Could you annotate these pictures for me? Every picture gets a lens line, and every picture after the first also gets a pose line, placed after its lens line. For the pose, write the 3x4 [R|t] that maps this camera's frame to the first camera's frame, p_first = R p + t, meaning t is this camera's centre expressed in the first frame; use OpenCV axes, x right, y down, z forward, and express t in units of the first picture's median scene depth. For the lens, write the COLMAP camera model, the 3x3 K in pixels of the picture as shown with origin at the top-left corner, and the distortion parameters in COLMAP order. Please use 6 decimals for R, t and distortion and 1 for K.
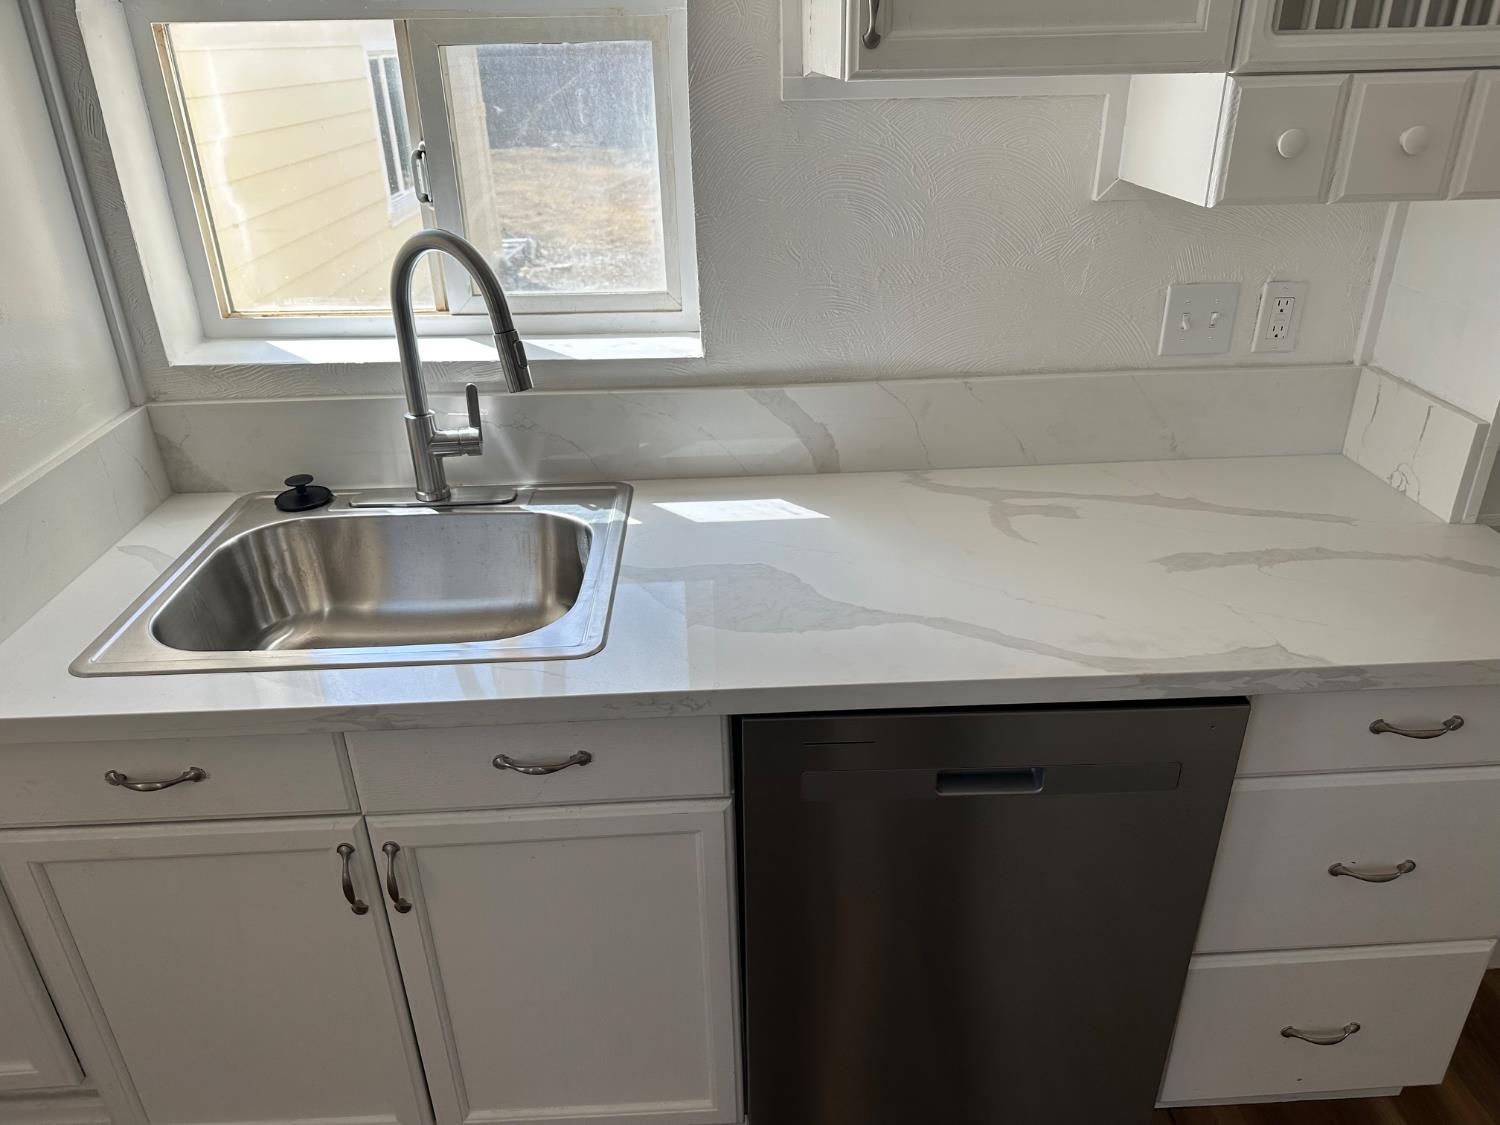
lens RADIAL K [[1066.2, 0, 750.0], [0, 1066.2, 562.5], [0, 0, 1]] dist [0.140050, -0.237681]
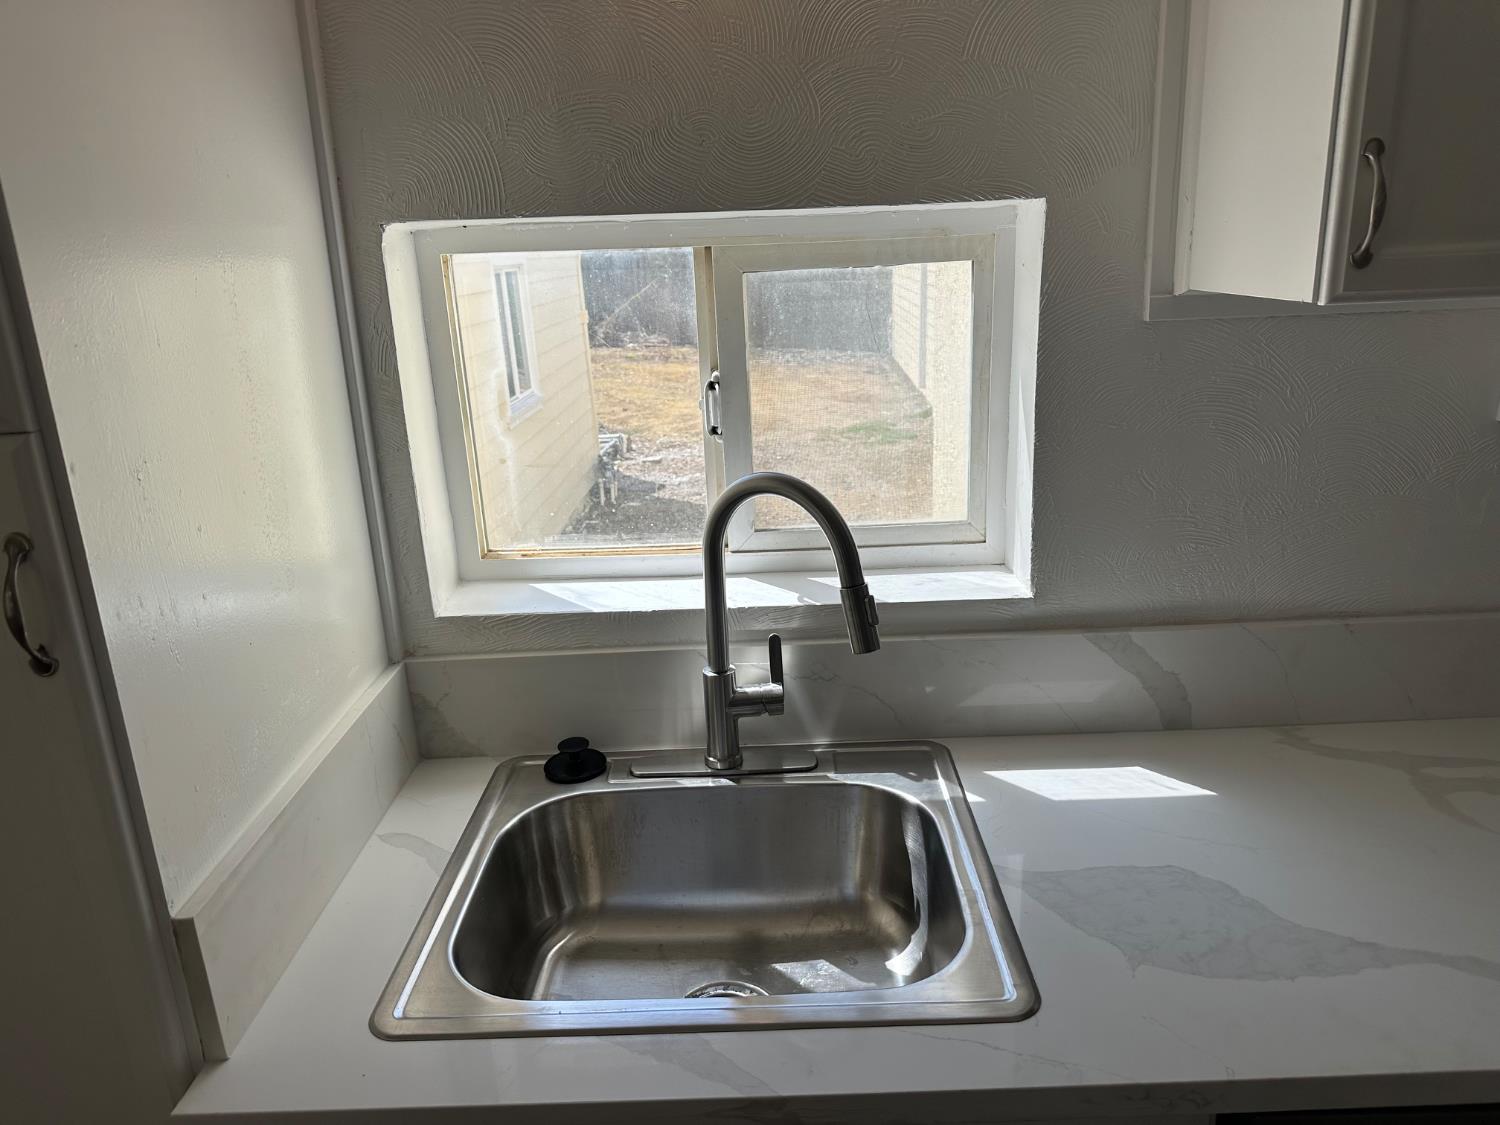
lens RADIAL K [[1066.2, 0, 750.0], [0, 1066.2, 562.5], [0, 0, 1]] dist [0.140050, -0.237681]
pose [[0.999022, -0.010036, -0.043057, -0.233271], [0.002920, 0.986745, -0.162254, -0.079621], [0.044115, 0.161969, 0.985809, 0.131796]]
